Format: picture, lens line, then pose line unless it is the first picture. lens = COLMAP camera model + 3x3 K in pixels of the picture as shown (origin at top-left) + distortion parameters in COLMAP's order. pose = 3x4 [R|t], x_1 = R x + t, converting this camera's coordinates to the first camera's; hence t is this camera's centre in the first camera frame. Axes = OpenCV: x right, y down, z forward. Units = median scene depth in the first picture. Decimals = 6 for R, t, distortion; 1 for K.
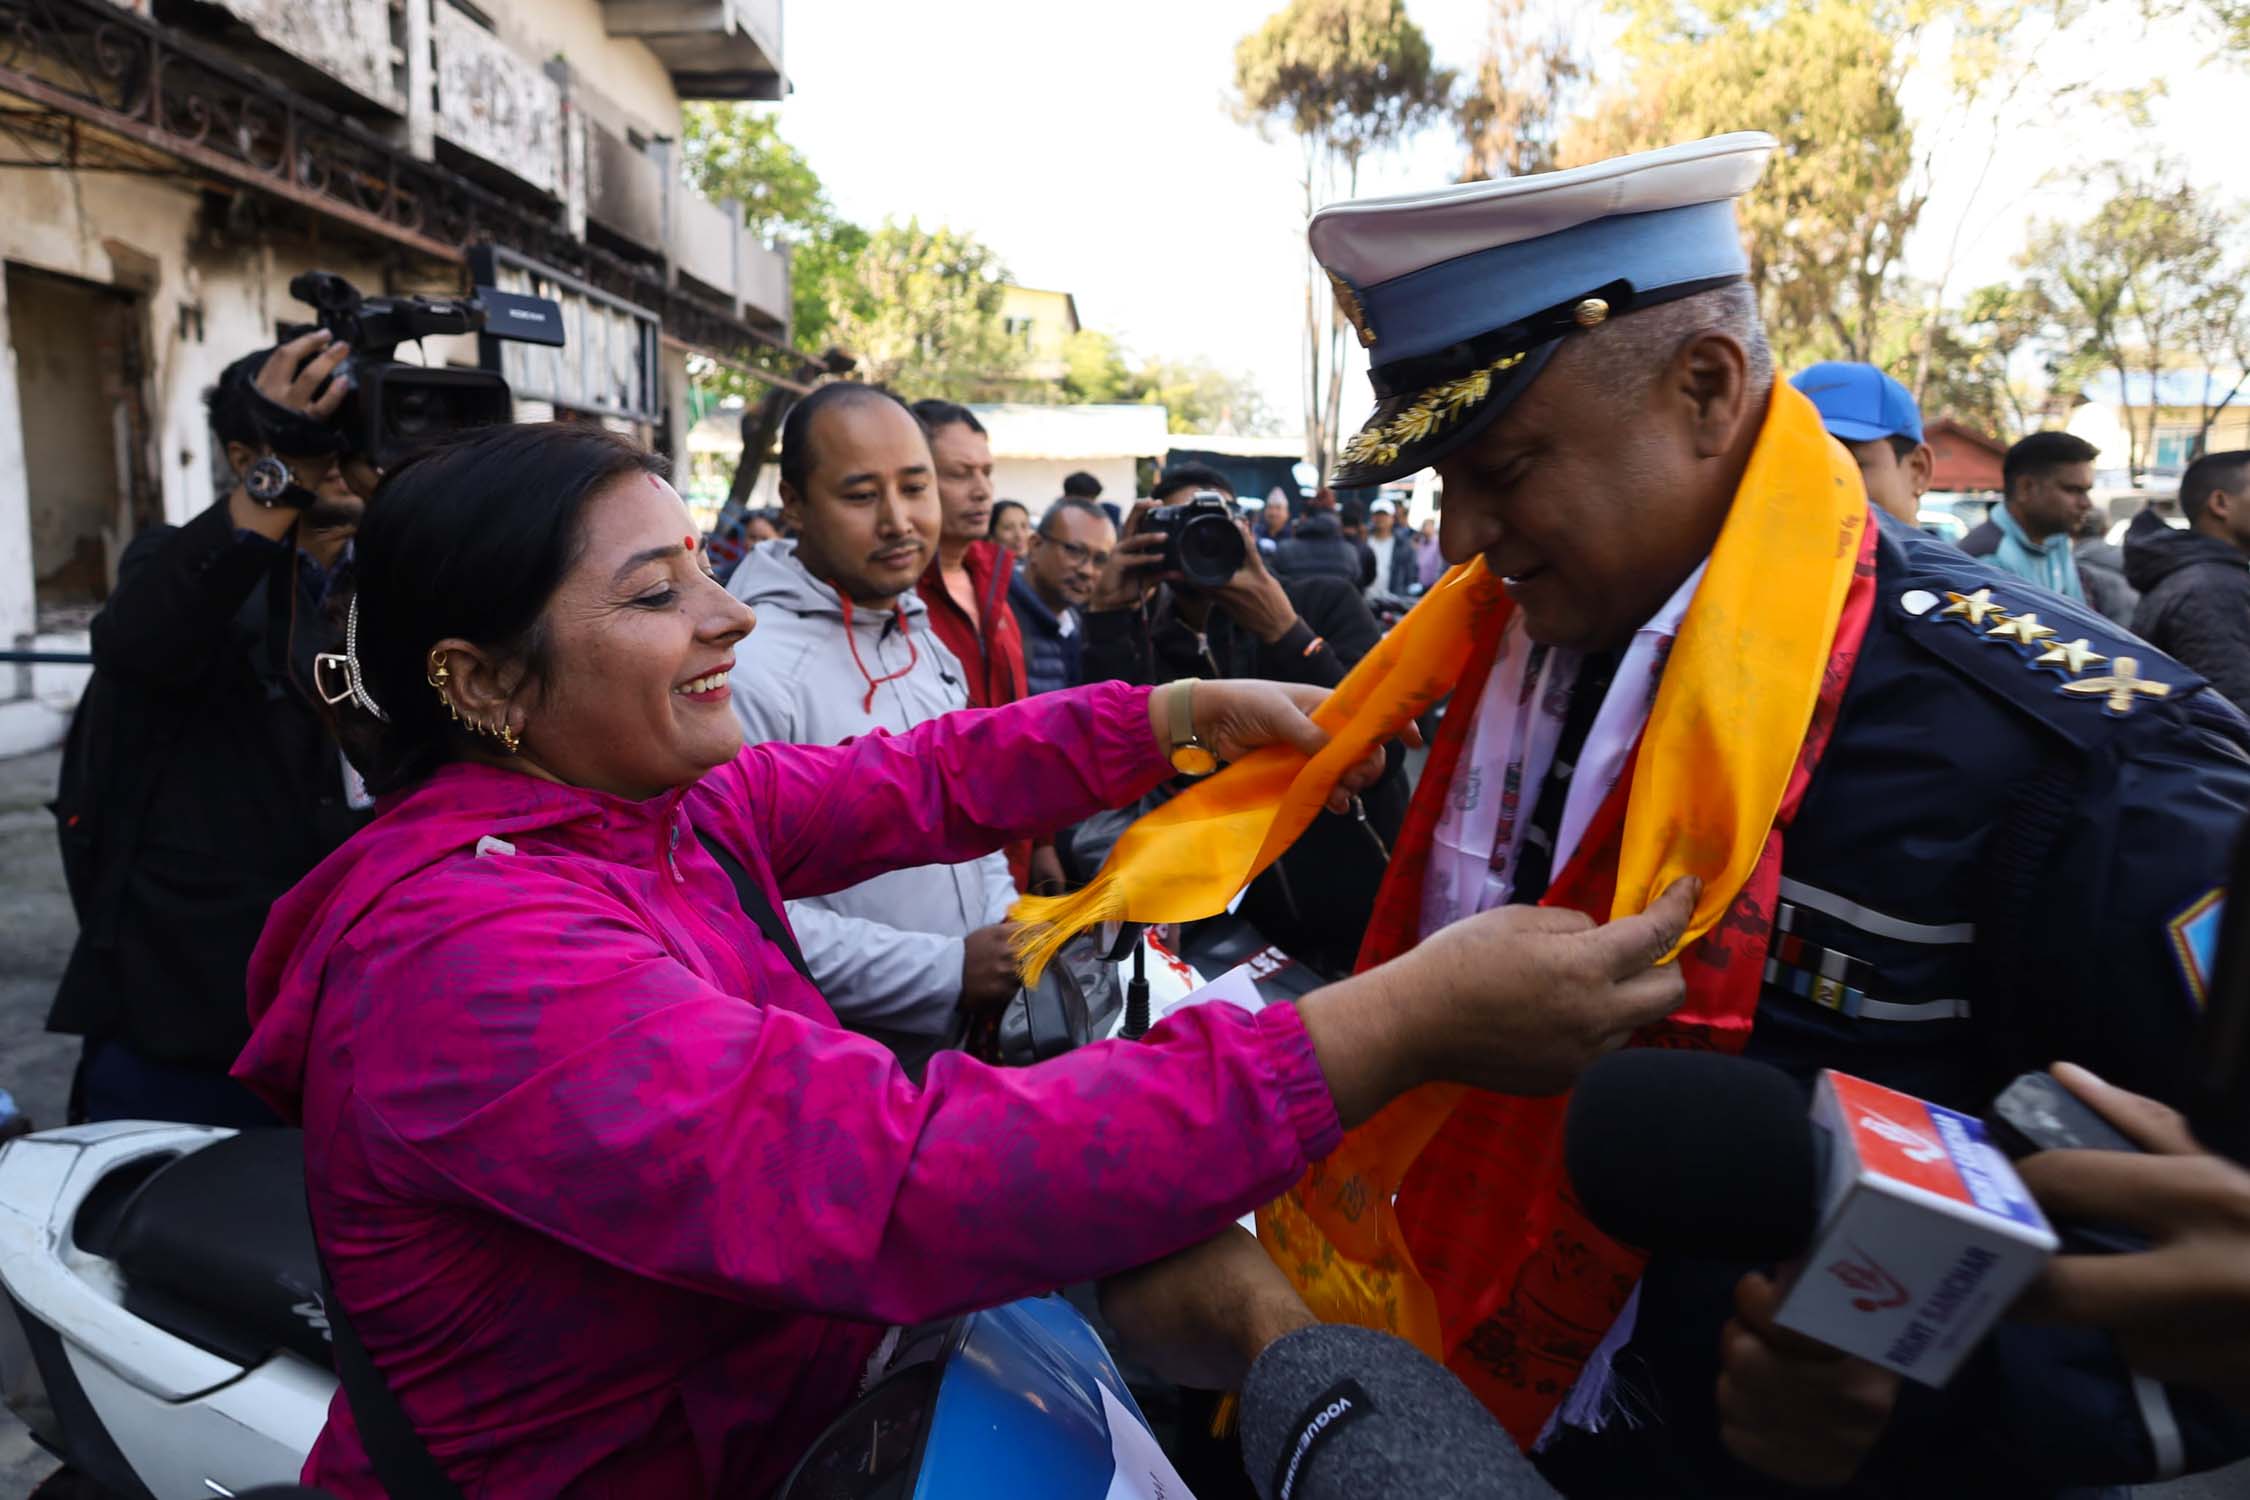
lens RADIAL K [[1436.2, 0, 1057.9], [0, 1436.2, 655.5], [0, 0, 1]] dist [0.009627, -0.001223]
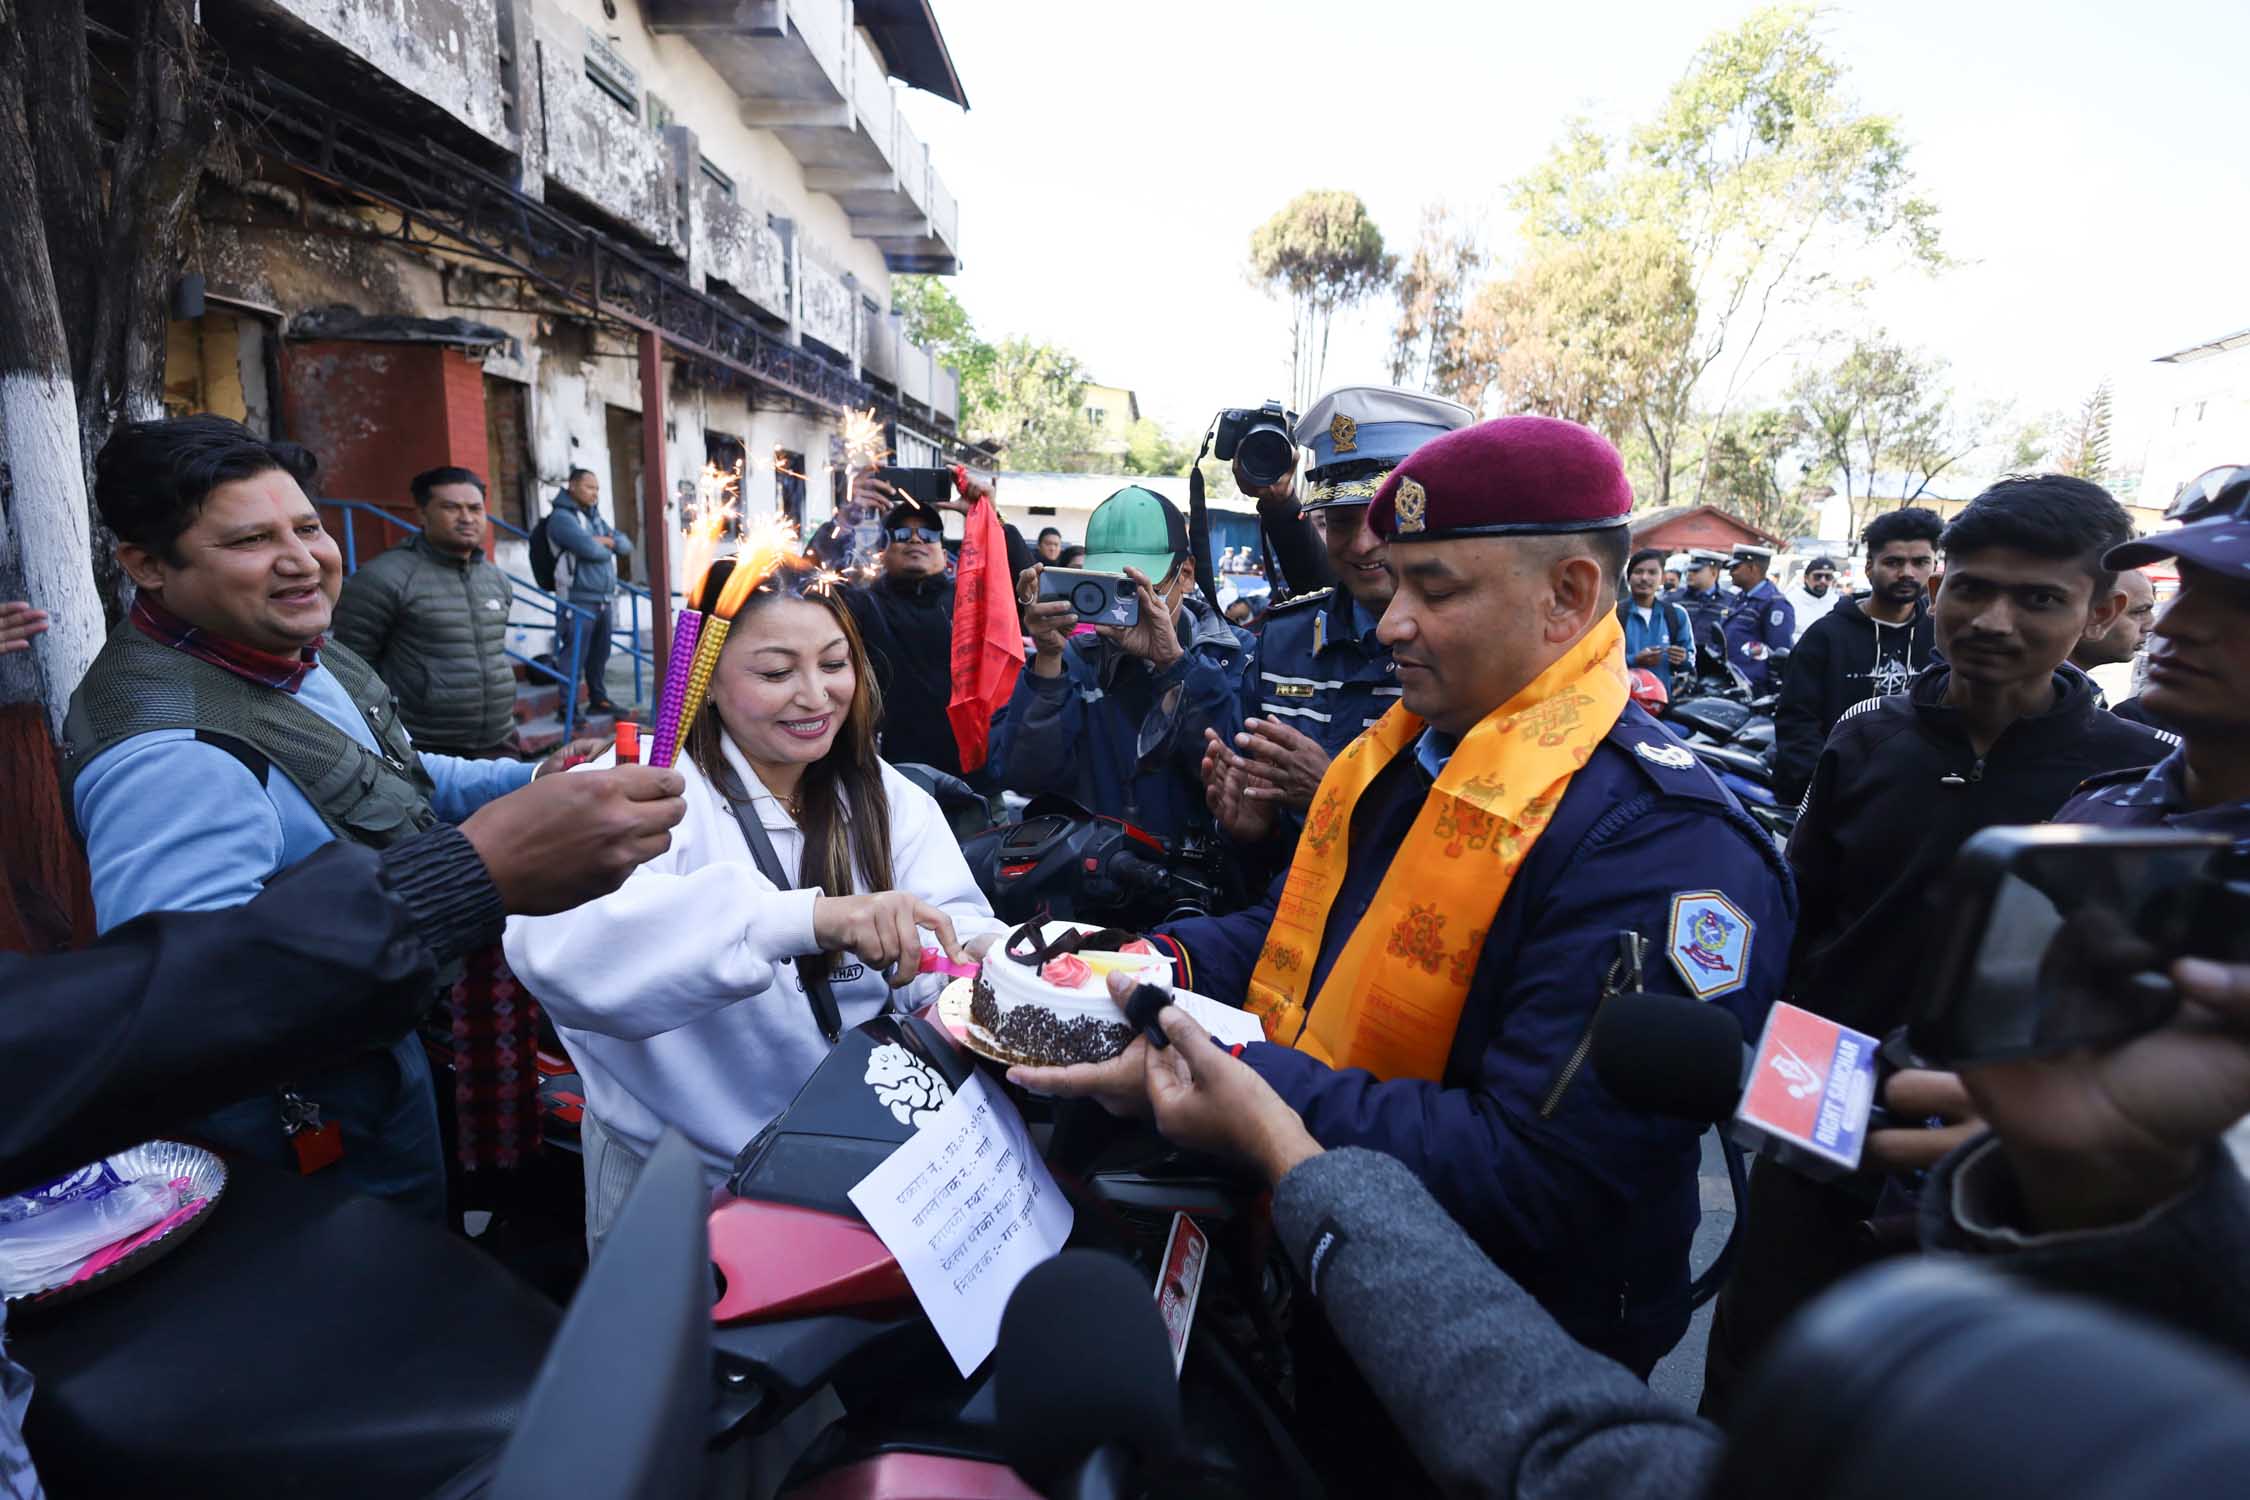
lens RADIAL K [[1065.1, 0, 1125.7], [0, 1065.1, 746.6], [0, 0, 1]] dist [0.010323, 0.003187]
pose [[0.999433, 0.030005, 0.015246, -0.006901], [-0.031196, 0.995886, 0.085079, 0.013764], [-0.012630, -0.085506, 0.996258, -0.142660]]
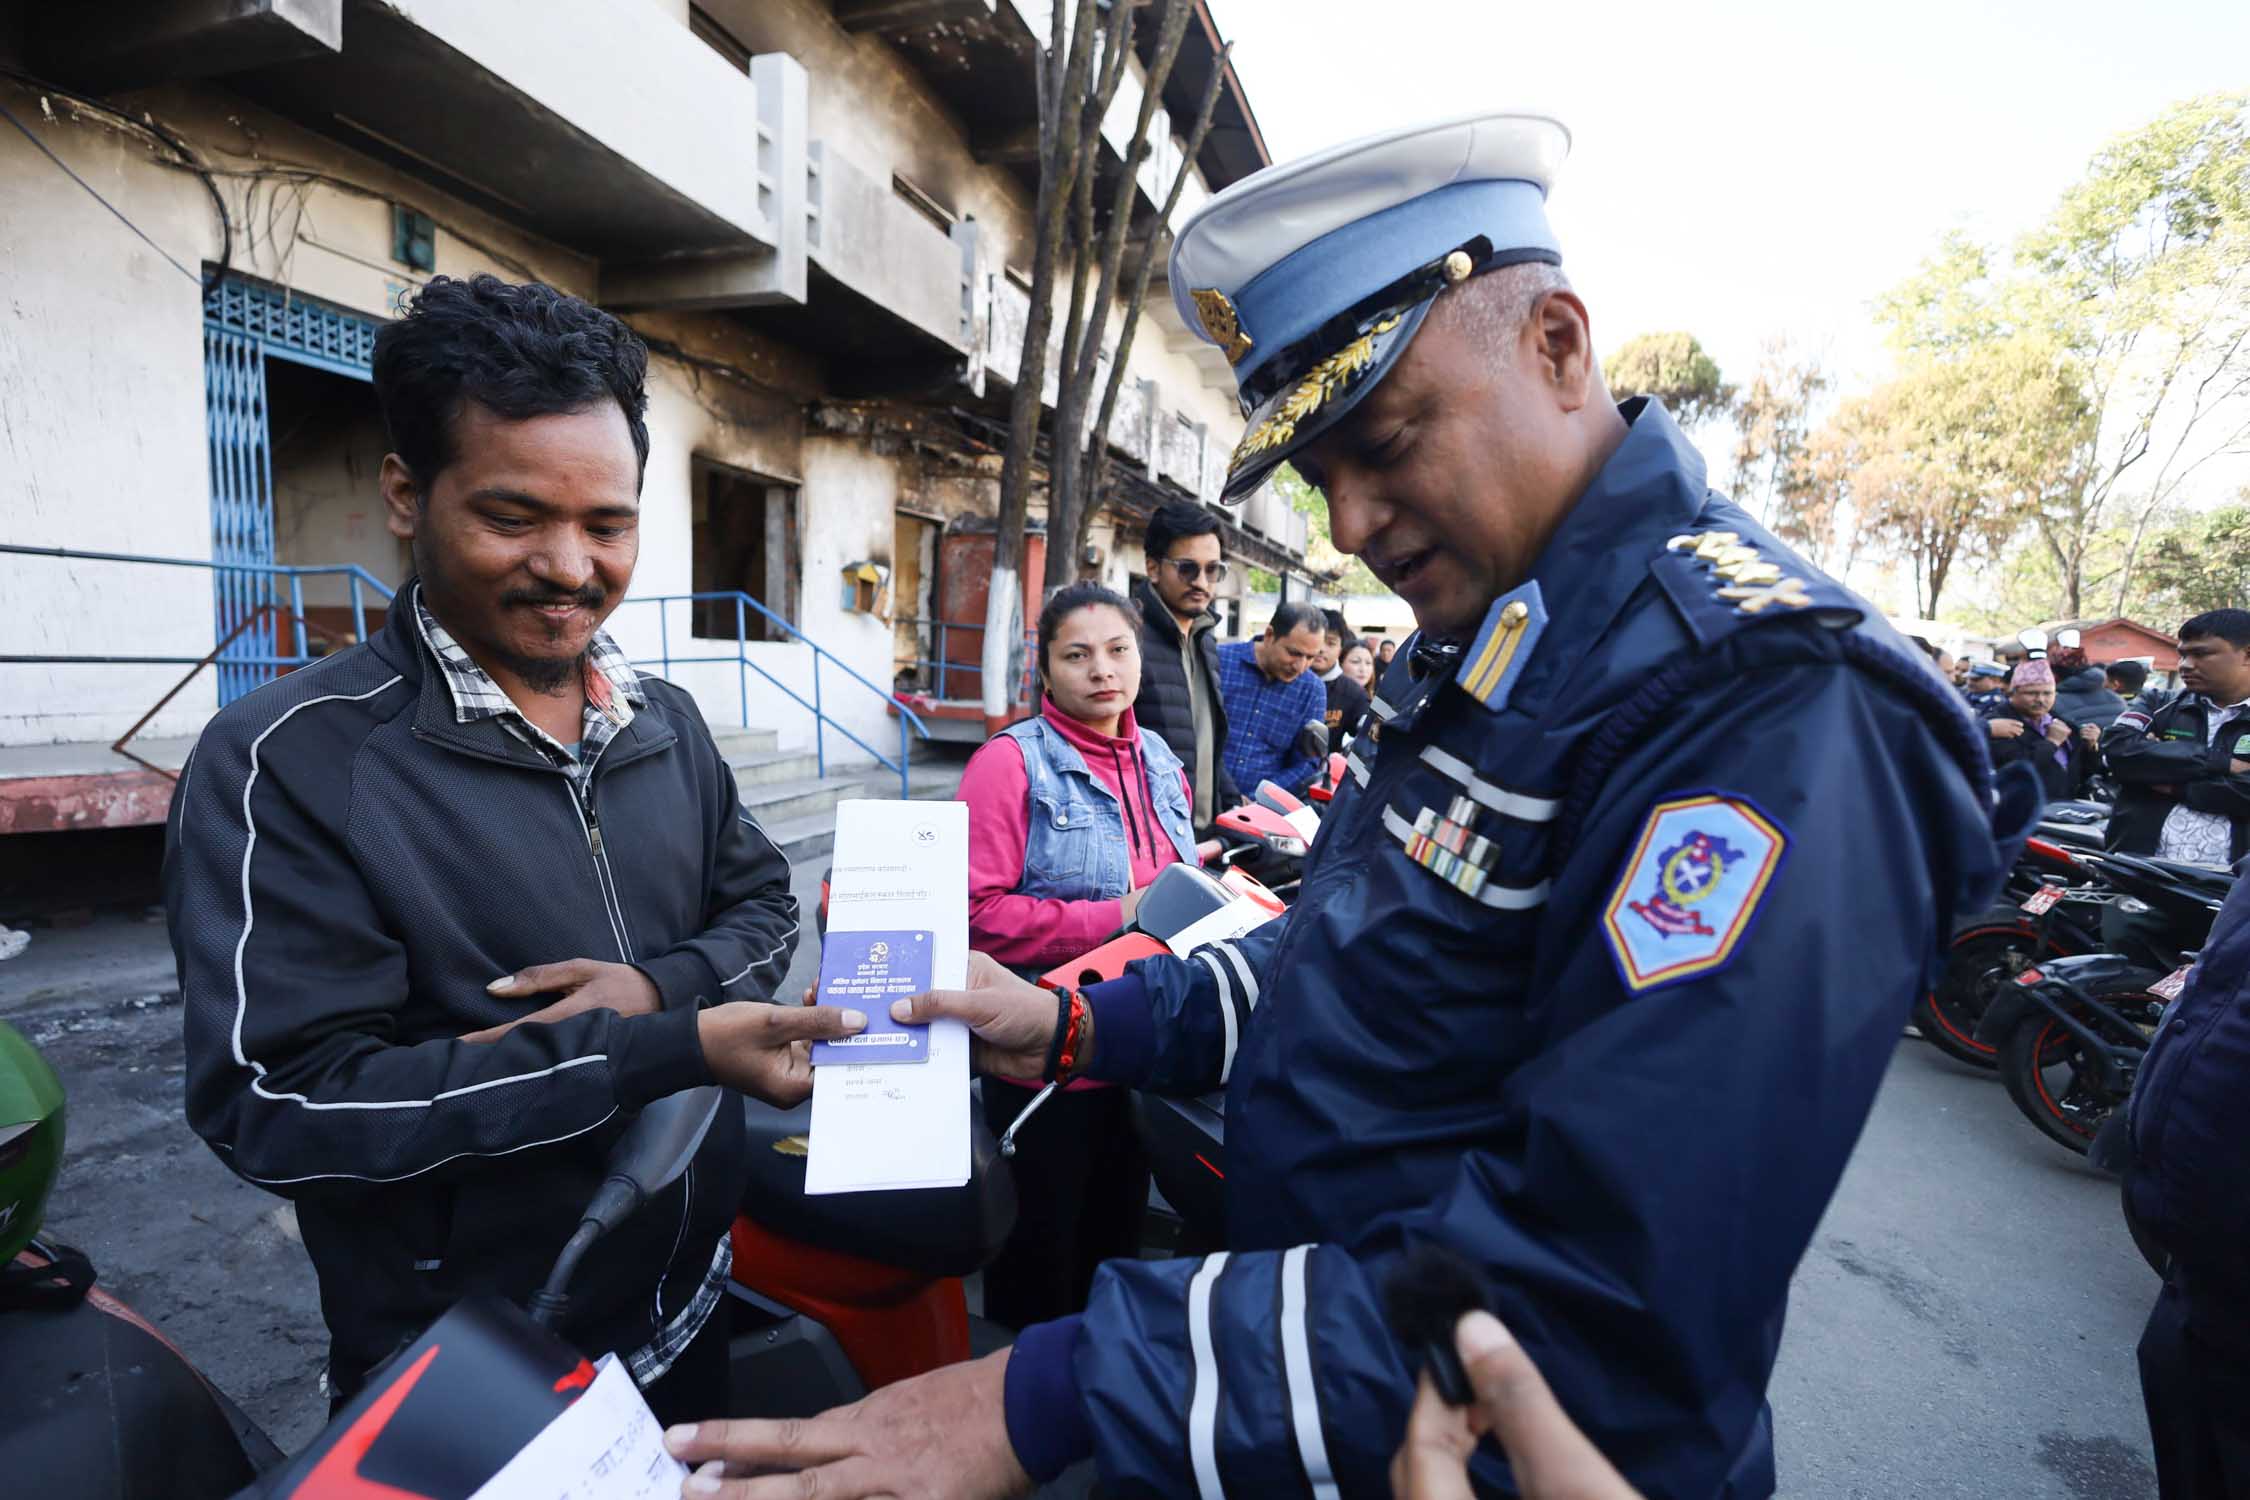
lens RADIAL K [[1065.1, 0, 1122.3], [0, 1065.1, 747.4], [0, 0, 1]] dist [0.010323, 0.003187]
pose [[0.957756, 0.057970, -0.281677, -0.007979], [-0.062941, 0.997980, -0.008625, 0.032153], [0.280608, 0.025990, 0.959470, -0.278337]]
